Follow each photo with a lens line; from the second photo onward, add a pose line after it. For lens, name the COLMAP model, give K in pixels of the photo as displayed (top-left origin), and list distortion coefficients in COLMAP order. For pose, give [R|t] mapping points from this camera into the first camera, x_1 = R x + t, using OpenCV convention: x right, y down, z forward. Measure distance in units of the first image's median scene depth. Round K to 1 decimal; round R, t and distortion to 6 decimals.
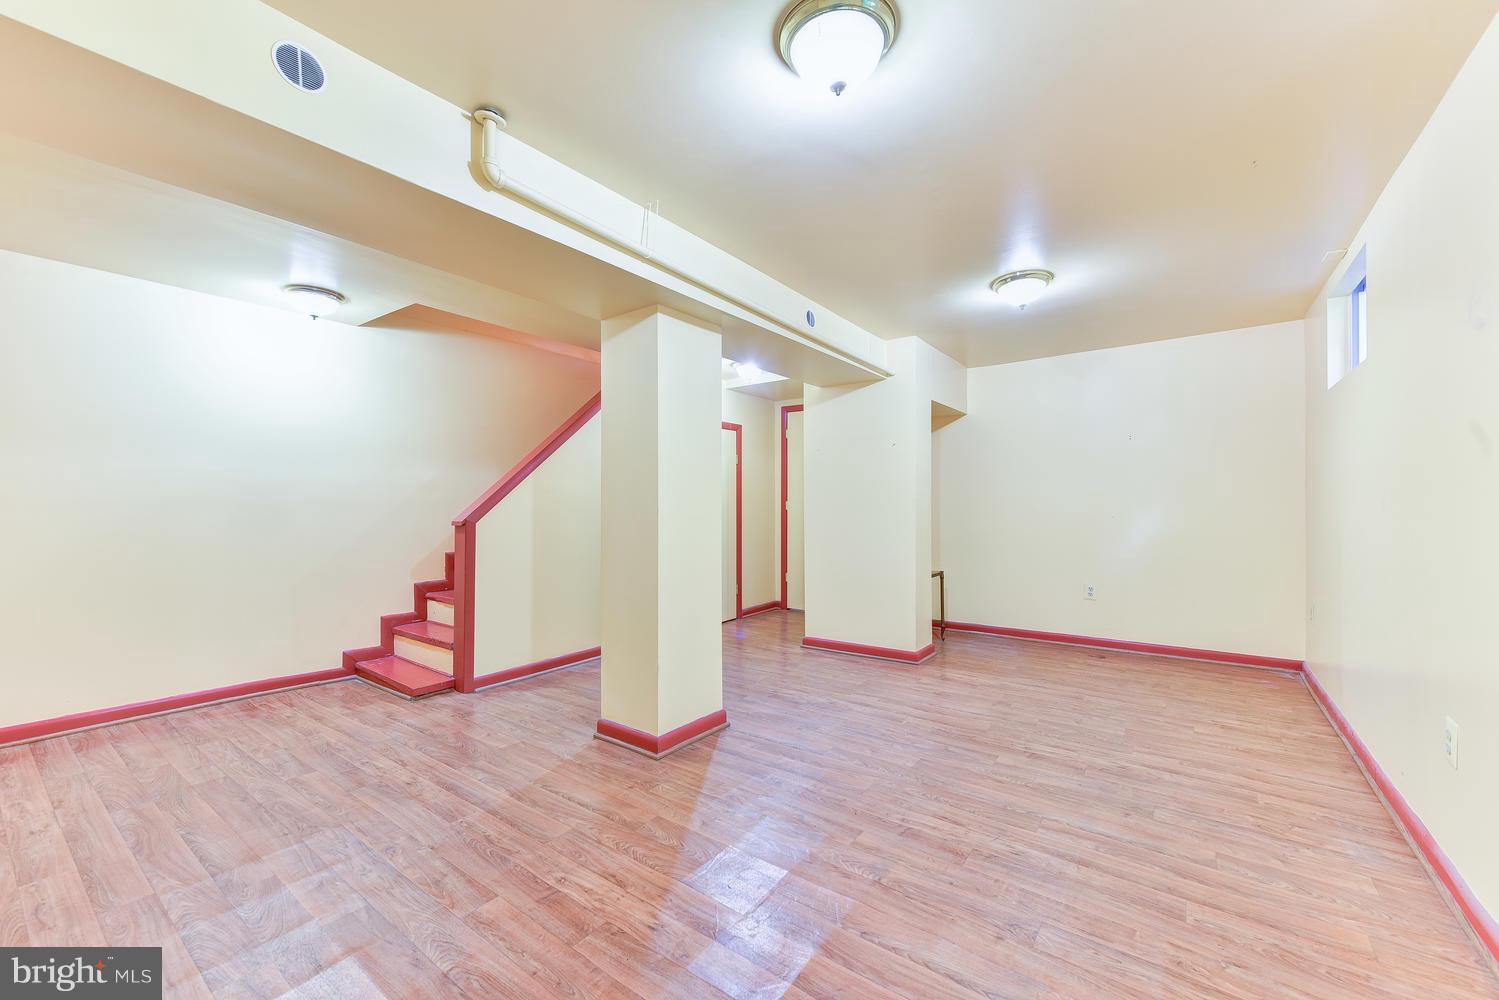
lens RADIAL K [[608.8, 0, 741.8], [0, 608.8, 500.7], [0, 0, 1]] dist [0.002350, -0.000042]
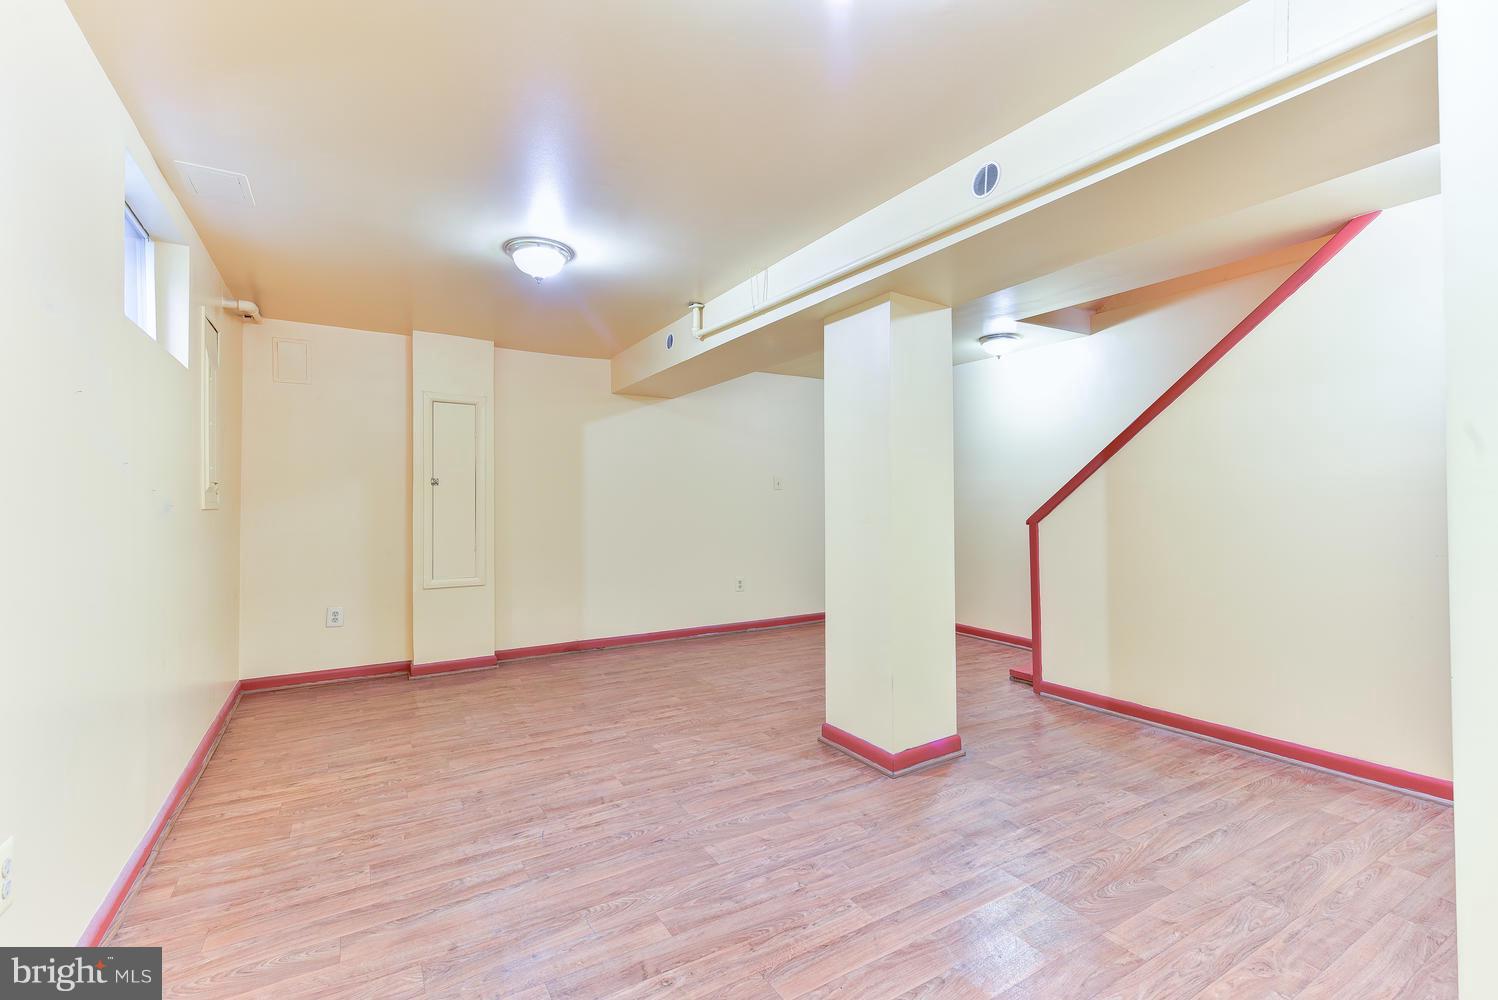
lens RADIAL K [[663.9, 0, 744.9], [0, 663.9, 498.5], [0, 0, 1]] dist [0.000695, -0.000293]
pose [[-0.390284, -0.001255, -0.920693, 1.254308], [0.010002, 0.999934, -0.005603, -0.001590], [0.920640, -0.011395, -0.390246, 1.676835]]
